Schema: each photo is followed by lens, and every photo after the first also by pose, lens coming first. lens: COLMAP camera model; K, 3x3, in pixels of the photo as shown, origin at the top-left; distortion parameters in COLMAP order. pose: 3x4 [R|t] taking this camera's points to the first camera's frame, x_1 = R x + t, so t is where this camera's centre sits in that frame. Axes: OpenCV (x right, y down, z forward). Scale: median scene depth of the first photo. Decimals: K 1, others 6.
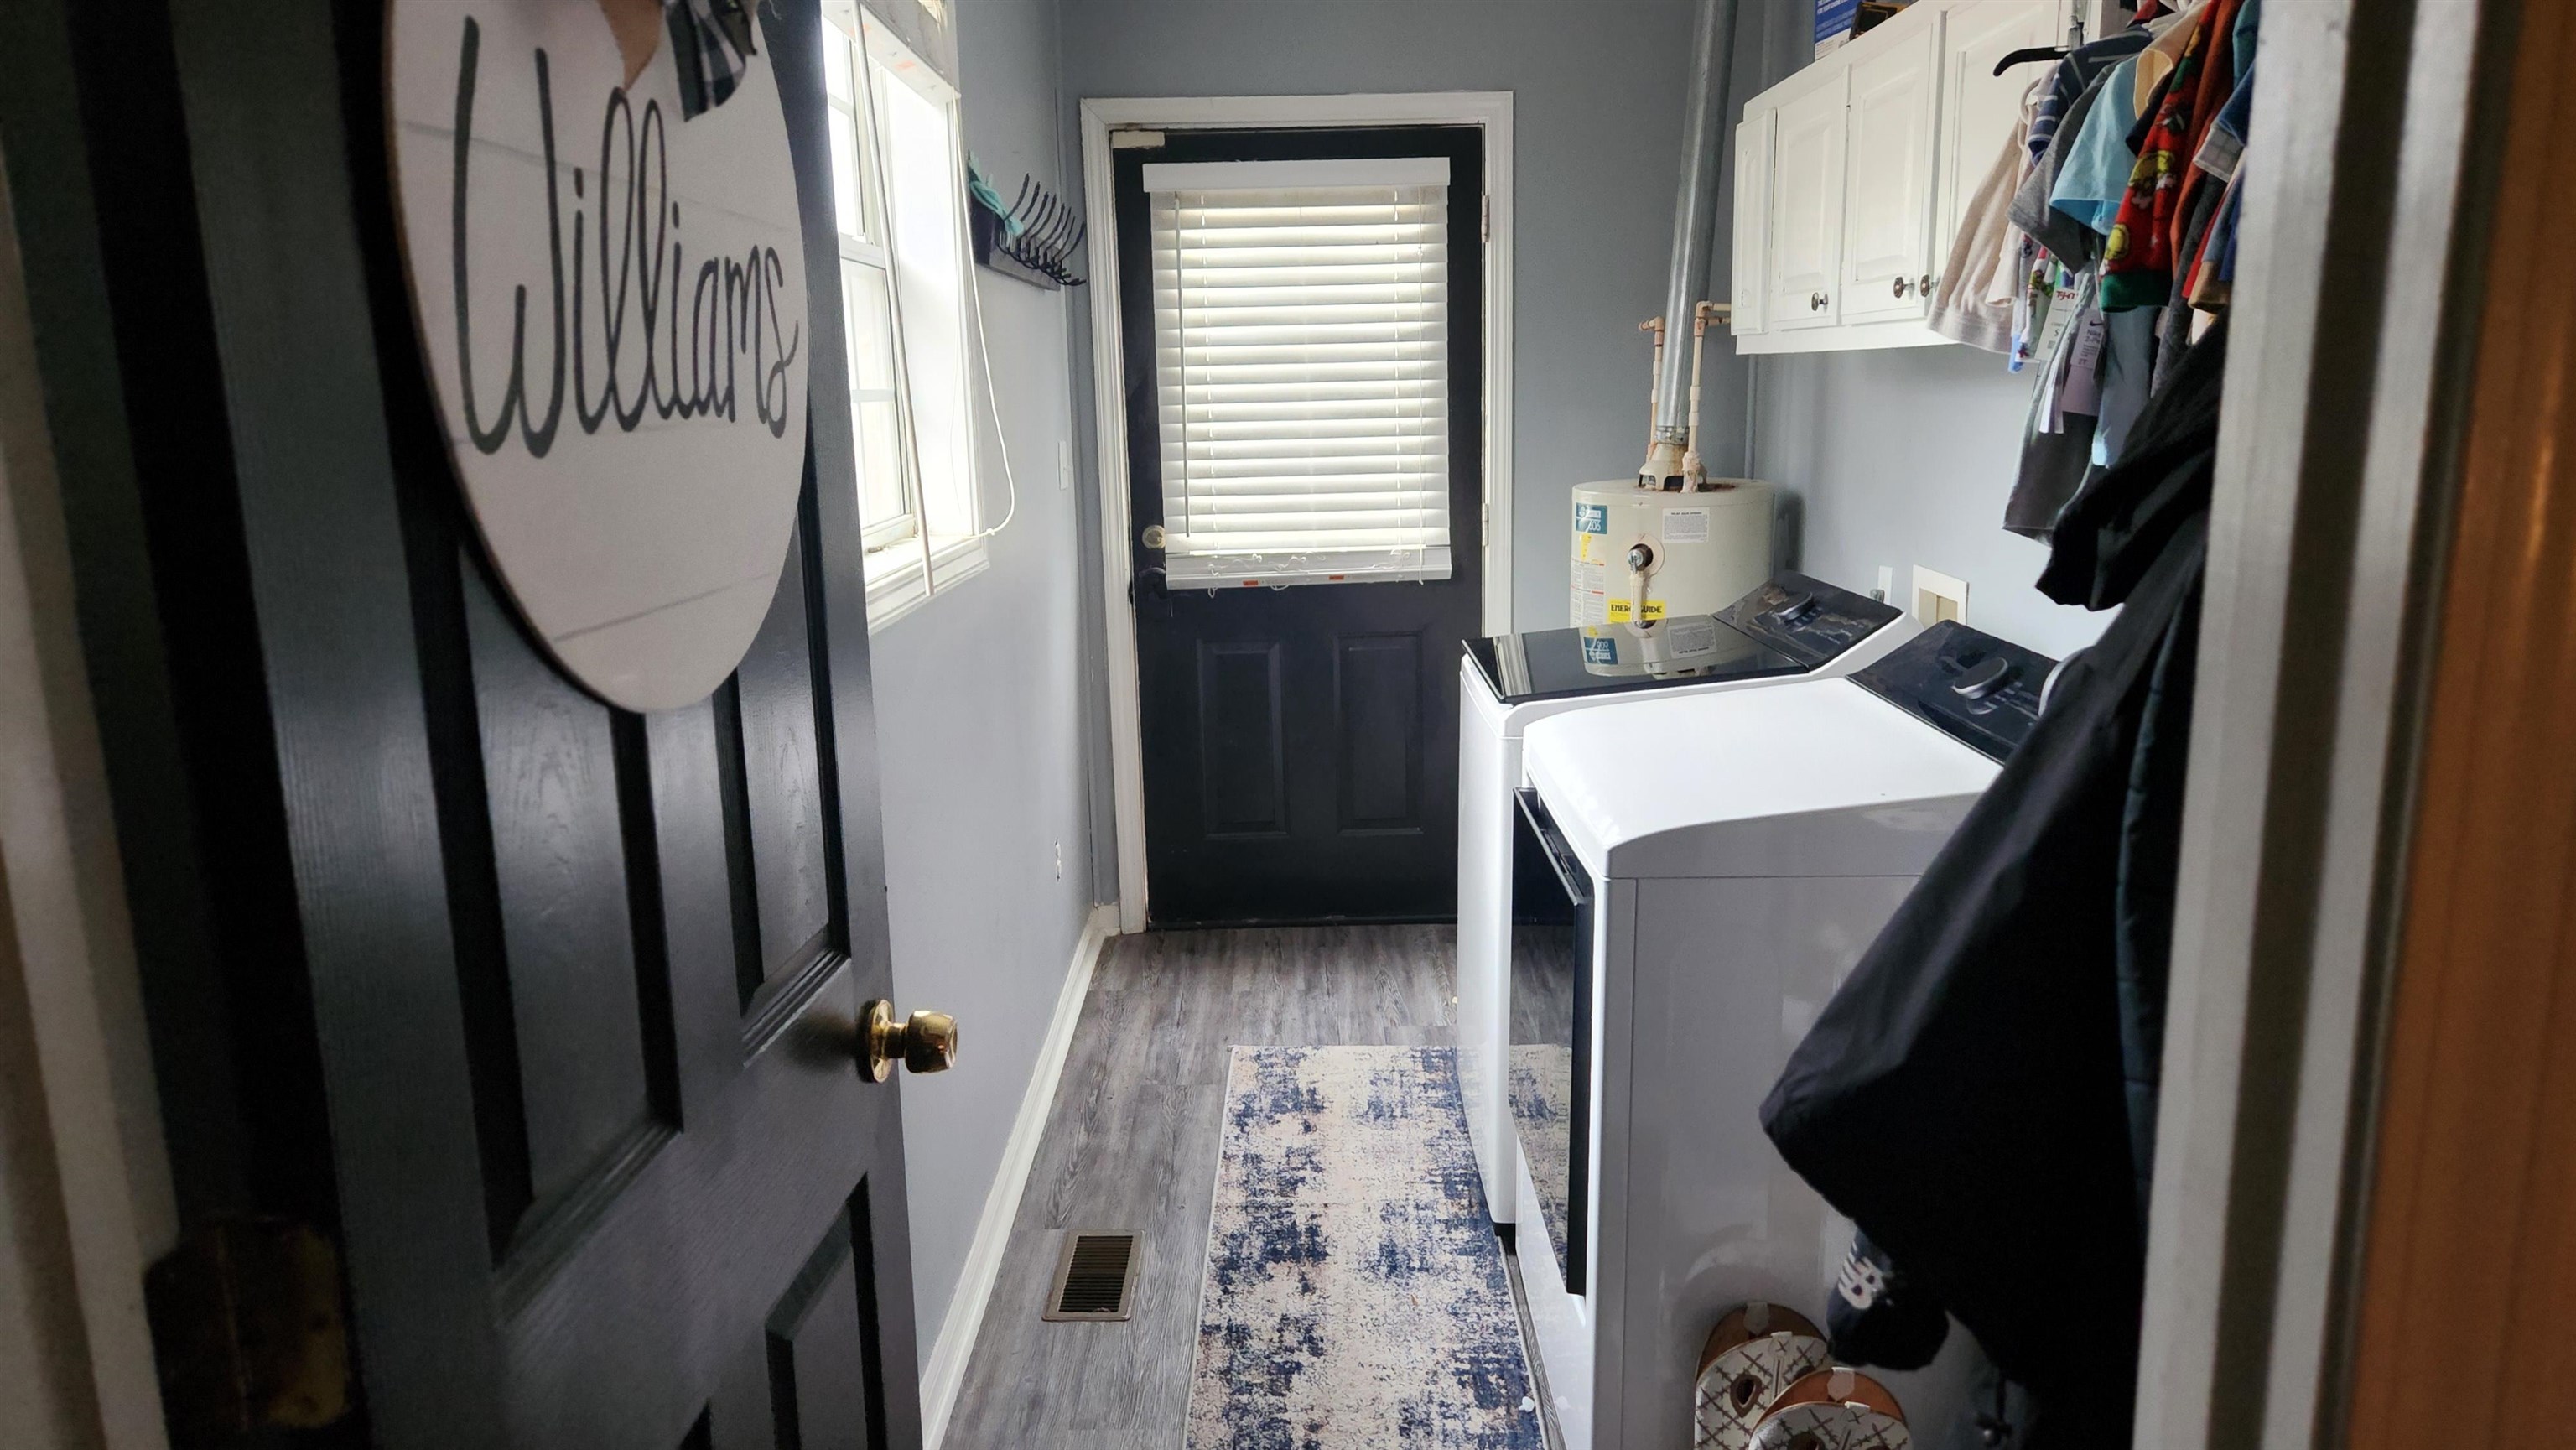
lens RADIAL K [[1732.4, 0, 1288.0], [0, 1732.4, 725.0], [0, 0, 1]] dist [0.049826, -0.002268]
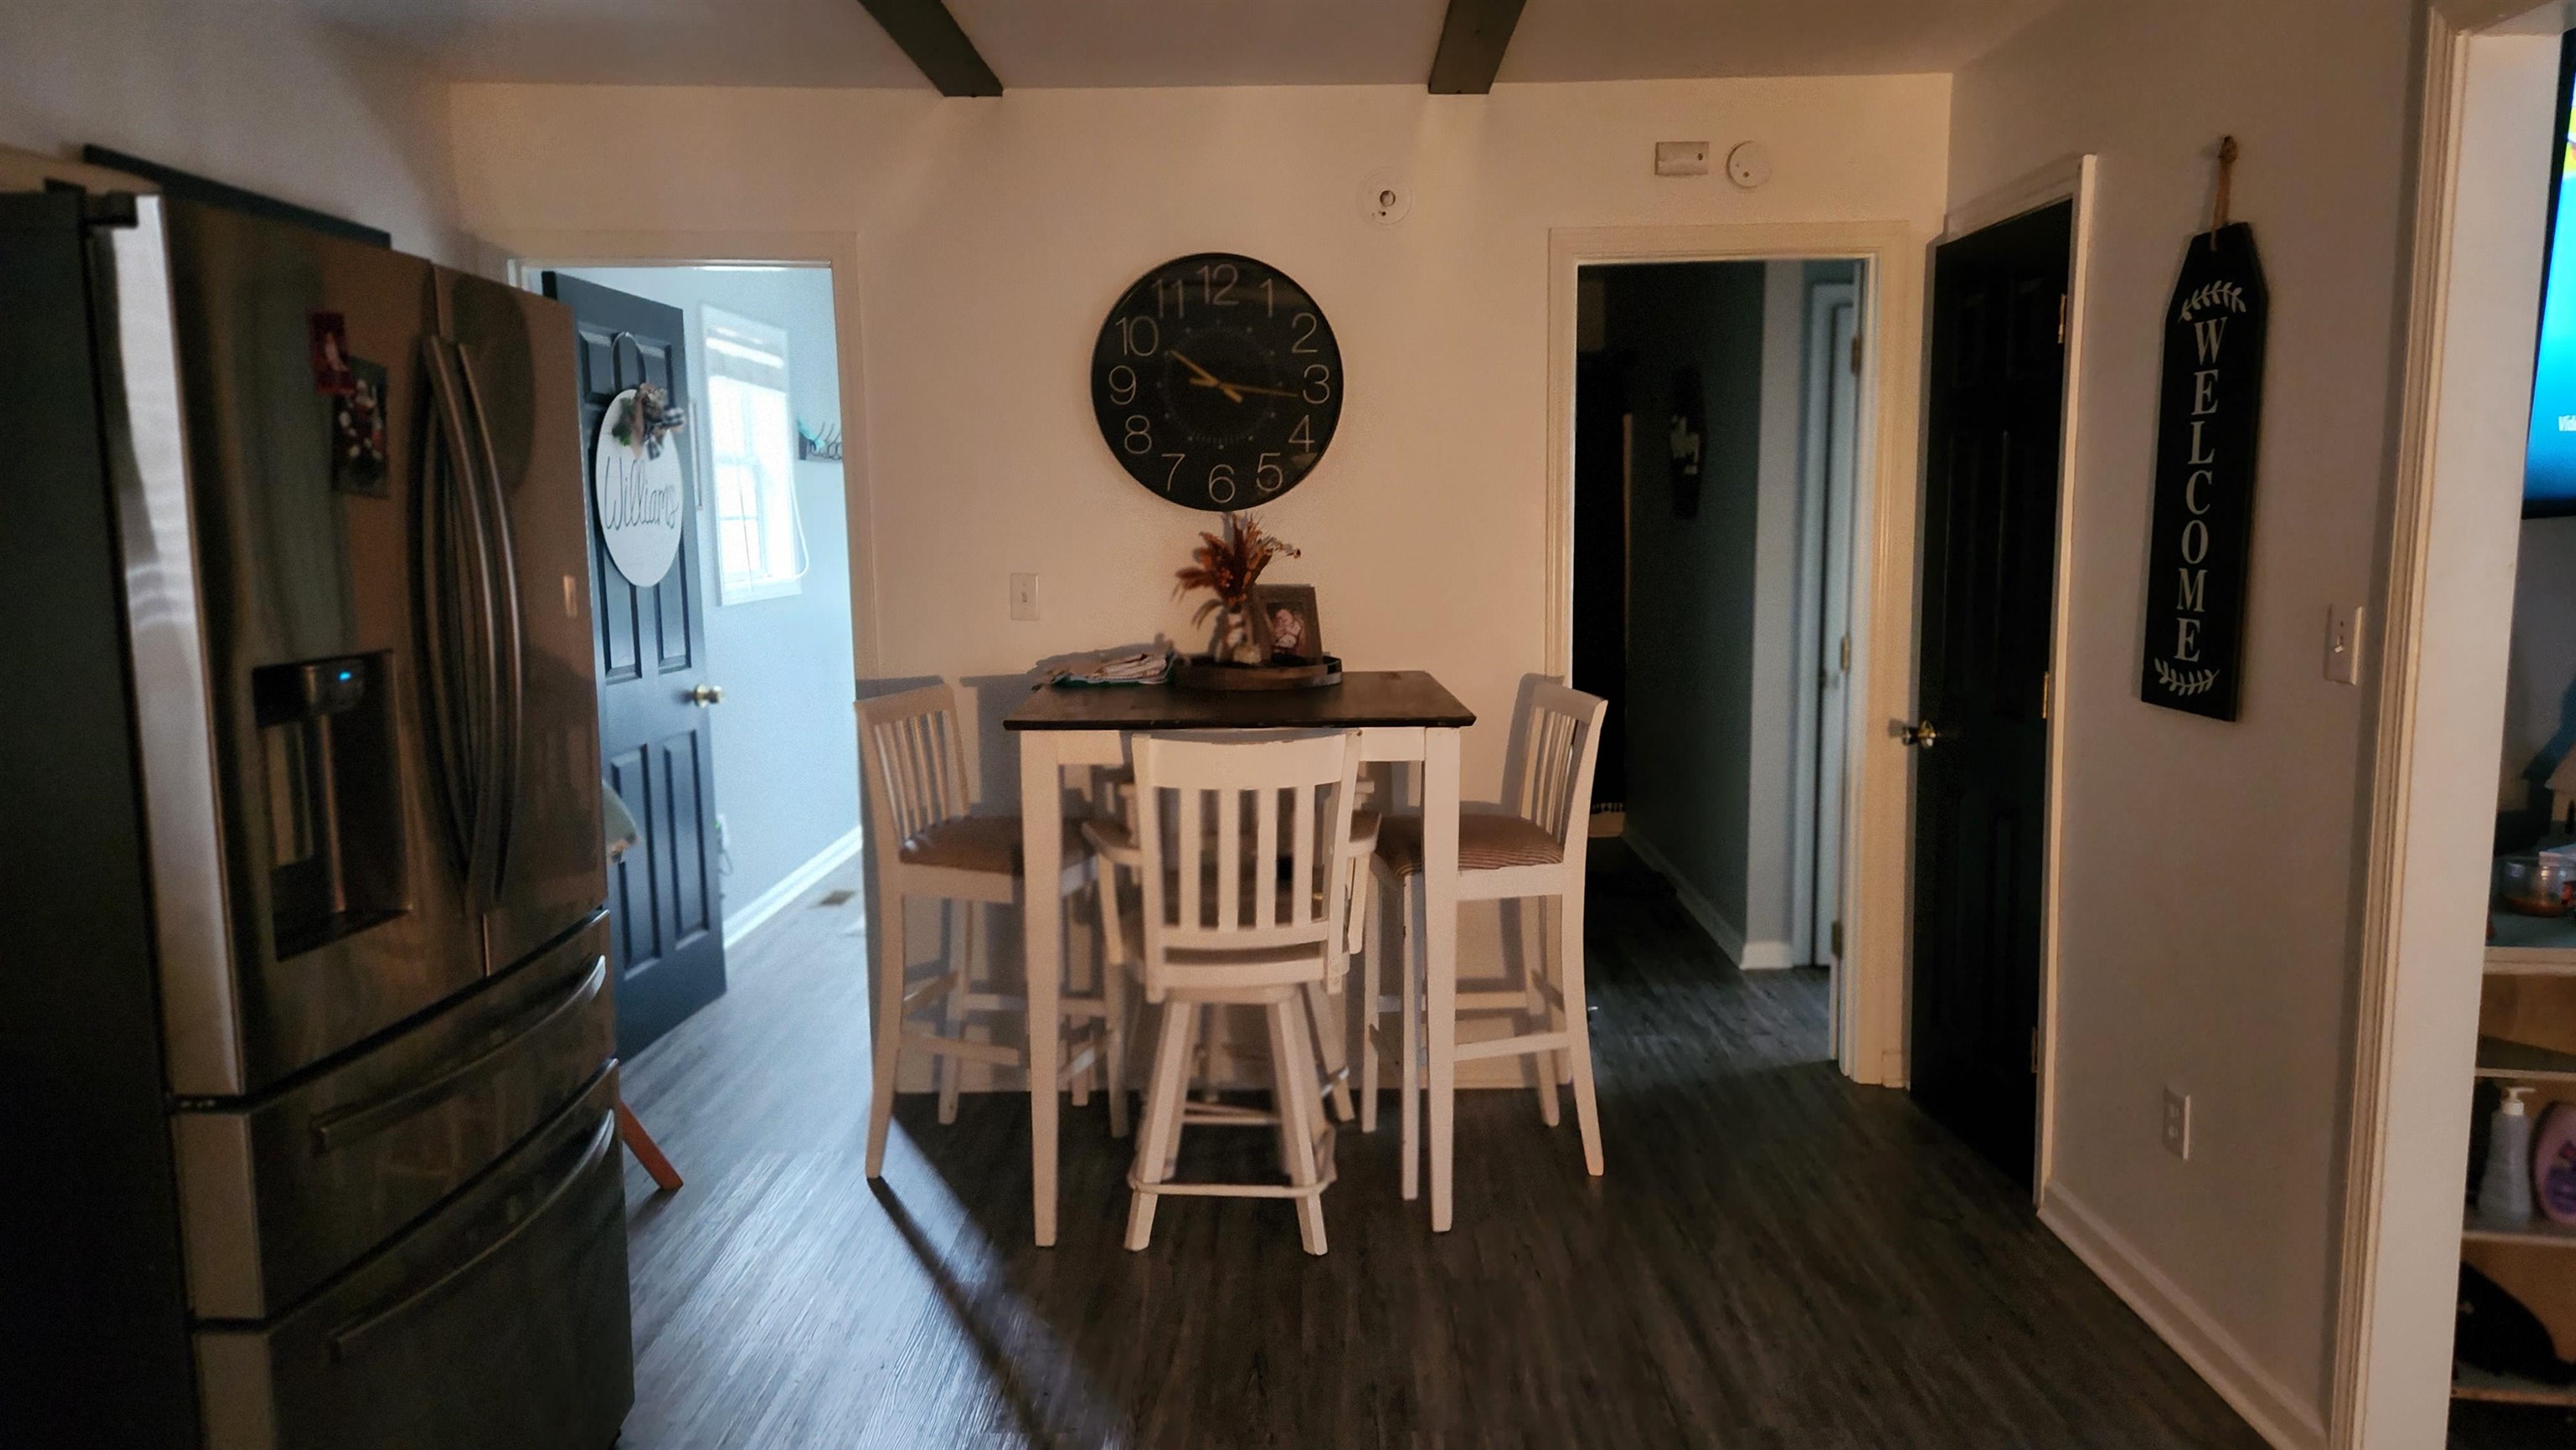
lens RADIAL K [[1732.4, 0, 1288.0], [0, 1732.4, 725.0], [0, 0, 1]] dist [0.049826, -0.002268]
pose [[0.999773, 0.012084, -0.017539, 1.053844], [-0.013237, 0.997652, -0.067194, 0.470942], [0.016686, 0.067411, 0.997586, -2.598932]]
